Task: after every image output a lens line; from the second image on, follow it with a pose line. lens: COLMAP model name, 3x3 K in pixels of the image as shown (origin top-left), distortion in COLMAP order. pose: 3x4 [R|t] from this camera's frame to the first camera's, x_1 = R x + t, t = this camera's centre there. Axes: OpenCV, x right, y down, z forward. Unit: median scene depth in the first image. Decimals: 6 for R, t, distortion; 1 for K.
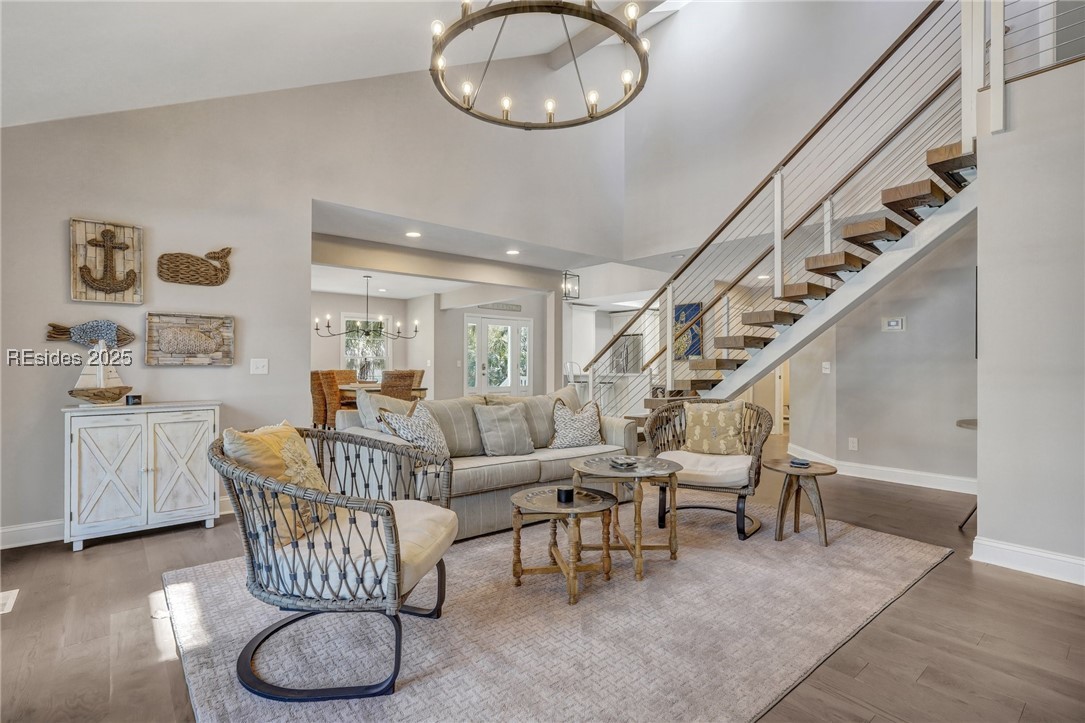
lens RADIAL K [[509.1, 0, 539.2], [0, 509.1, 364.5], [0, 0, 1]] dist [-0.003264, -0.000197]
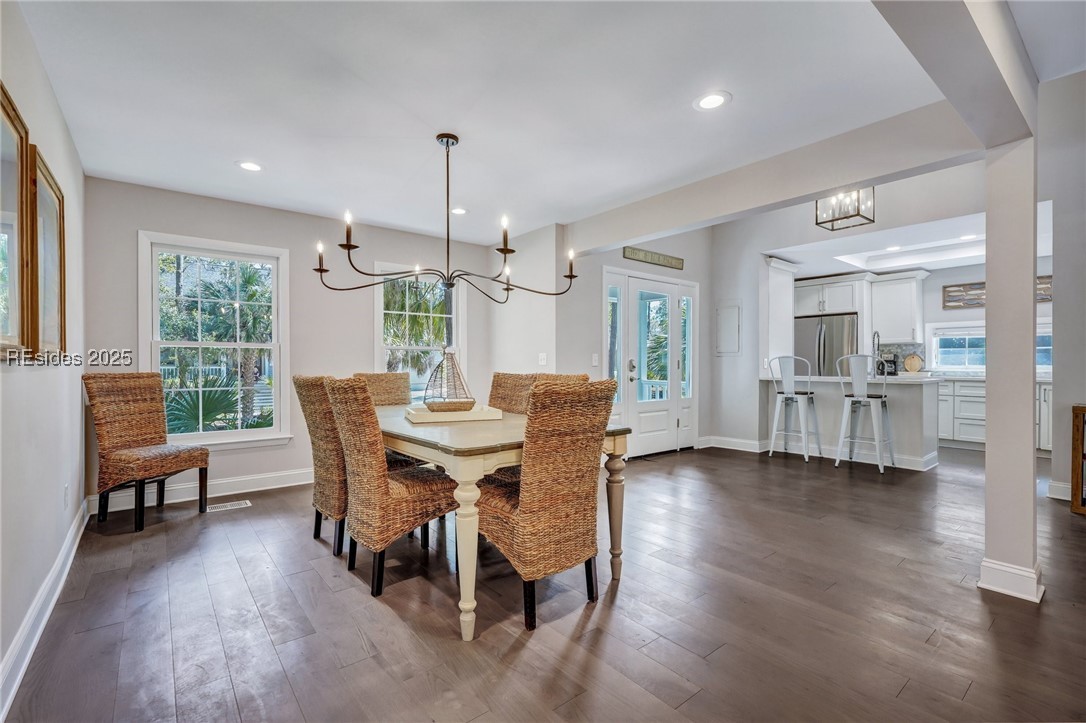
lens RADIAL K [[482.8, 0, 542.6], [0, 482.8, 363.2], [0, 0, 1]] dist [-0.000626, -0.000026]
pose [[0.999834, -0.004695, -0.017627, -0.593423], [0.004698, 0.999989, 0.000114, 0.003517], [0.017627, -0.000197, 0.999845, 1.437165]]
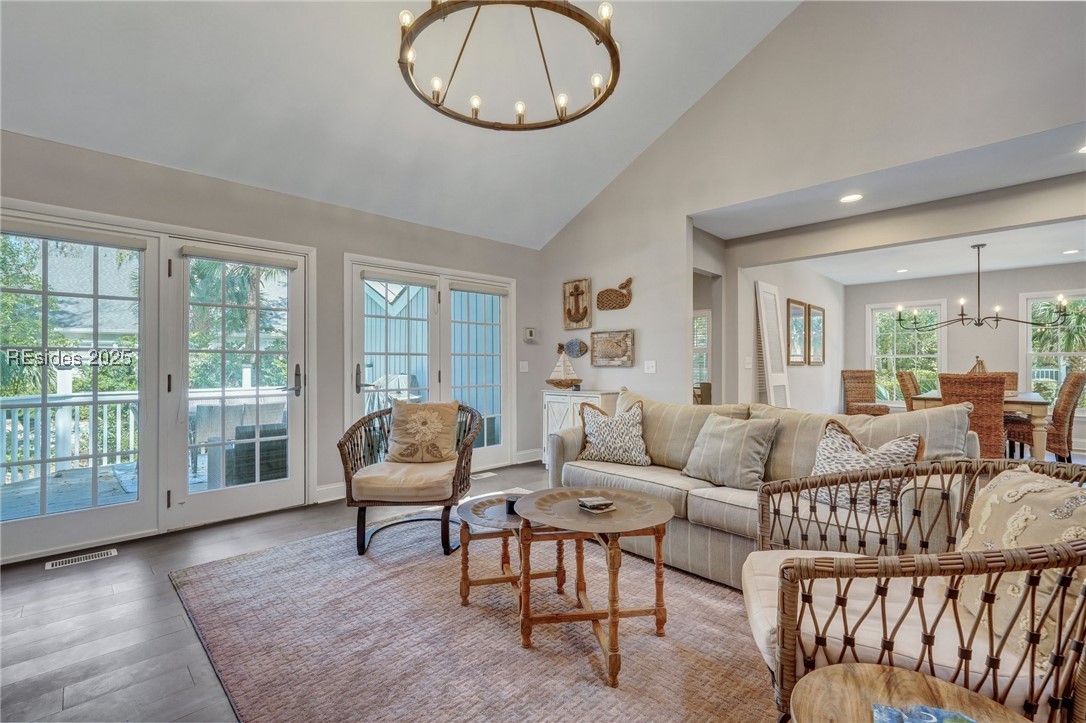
lens RADIAL K [[482.8, 0, 539.9], [0, 482.8, 363.2], [0, 0, 1]] dist [-0.000626, -0.000026]
pose [[0.100218, -0.008146, -0.994932, 0.666579], [0.001488, 0.999967, -0.008037, 0.004252], [0.994964, -0.000675, 0.100226, 0.683113]]
